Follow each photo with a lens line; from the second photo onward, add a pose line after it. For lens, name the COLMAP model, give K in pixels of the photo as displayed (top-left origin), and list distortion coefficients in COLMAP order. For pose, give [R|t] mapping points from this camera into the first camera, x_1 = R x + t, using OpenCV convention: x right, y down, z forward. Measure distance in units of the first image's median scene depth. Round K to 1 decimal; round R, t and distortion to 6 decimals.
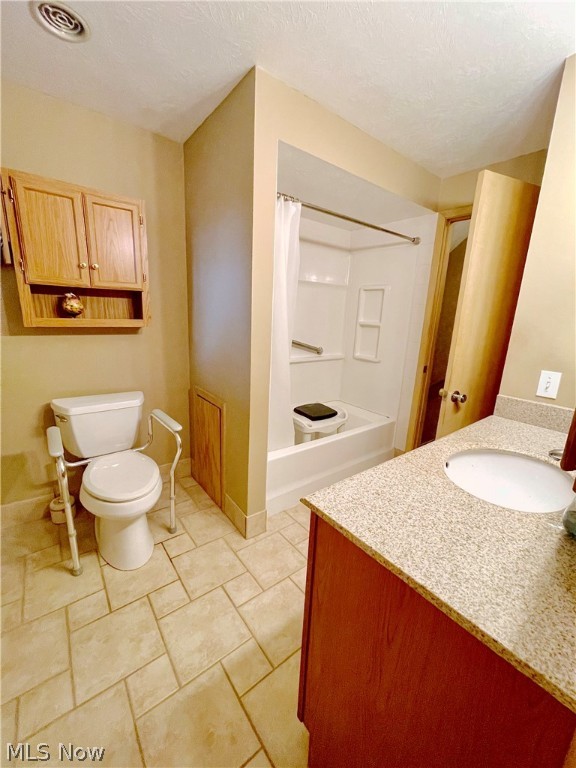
lens RADIAL K [[309.6, 0, 286.1], [0, 309.6, 383.2], [0, 0, 1]] dist [0.009085, 0.000034]
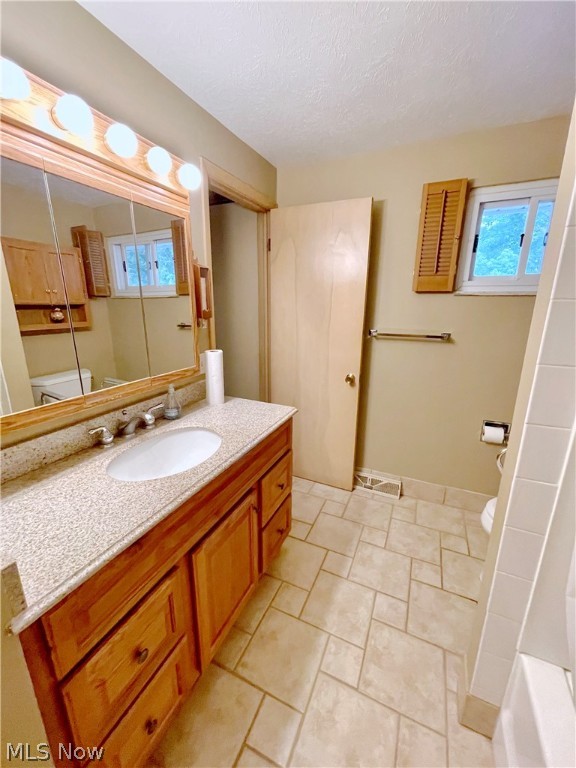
lens RADIAL K [[309.6, 0, 286.1], [0, 309.6, 383.7], [0, 0, 1]] dist [0.009085, 0.000034]
pose [[-0.887705, 0.068484, -0.455291, 0.591384], [-0.147022, 0.894938, 0.421272, -0.367658], [0.436308, 0.440903, -0.784373, 1.420613]]
